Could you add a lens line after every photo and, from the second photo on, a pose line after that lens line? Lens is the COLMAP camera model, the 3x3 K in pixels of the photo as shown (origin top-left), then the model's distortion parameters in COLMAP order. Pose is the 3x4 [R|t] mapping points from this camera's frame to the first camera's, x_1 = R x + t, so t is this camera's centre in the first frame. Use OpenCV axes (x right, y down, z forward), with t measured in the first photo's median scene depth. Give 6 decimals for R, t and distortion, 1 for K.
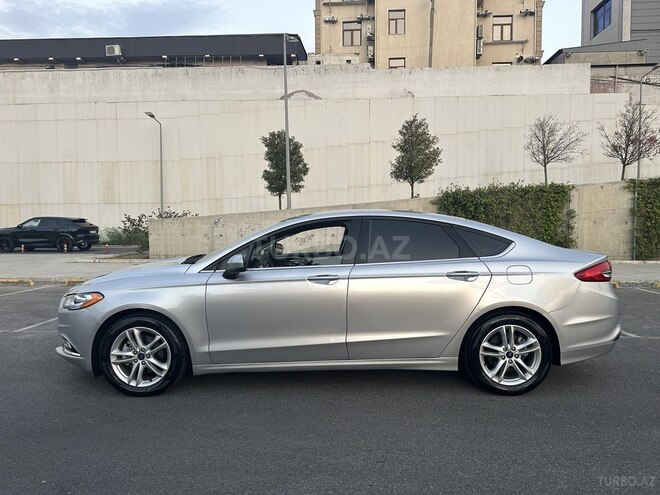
lens RADIAL K [[470.6, 0, 347.8], [0, 470.6, 249.8], [0, 0, 1]] dist [0.006975, -0.027831]
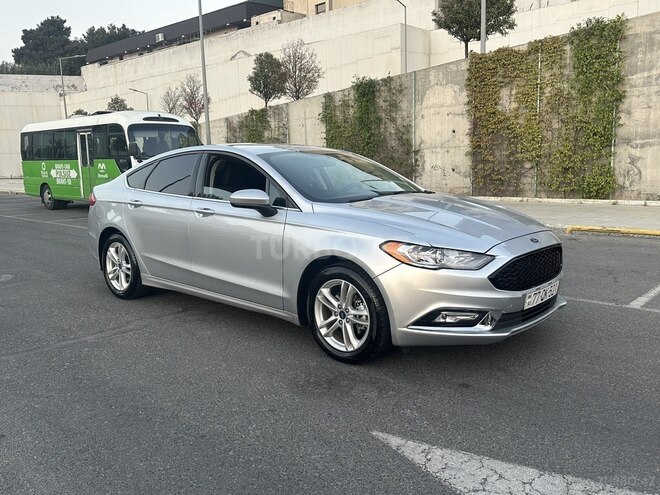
lens RADIAL K [[566.4, 0, 330.4], [0, 566.4, 261.1], [0, 0, 1]] dist [0.048926, -0.070851]
pose [[0.754244, 0.108625, -0.647547, 1.070533], [-0.021746, 0.989812, 0.140710, -0.010376], [0.656234, -0.092048, 0.748922, -0.011095]]
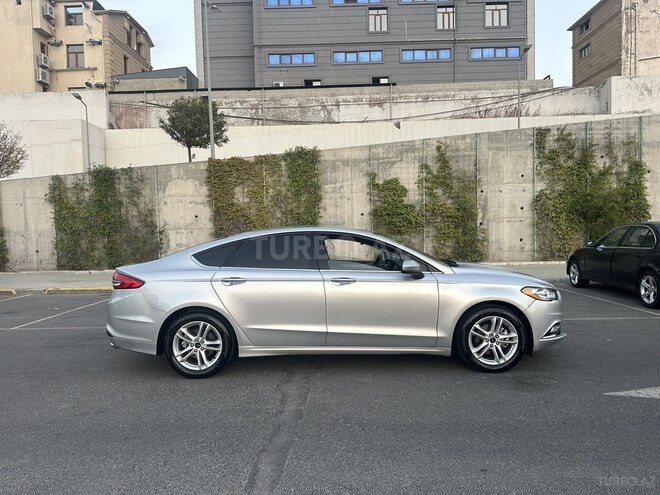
lens RADIAL K [[470.6, 0, 330.8], [0, 470.6, 245.2], [0, 0, 1]] dist [0.006975, -0.027831]
pose [[0.999650, -0.005499, 0.025880, 0.939672], [0.006254, 0.999554, -0.029216, -0.008289], [-0.025708, 0.029367, 0.999238, -0.070189]]
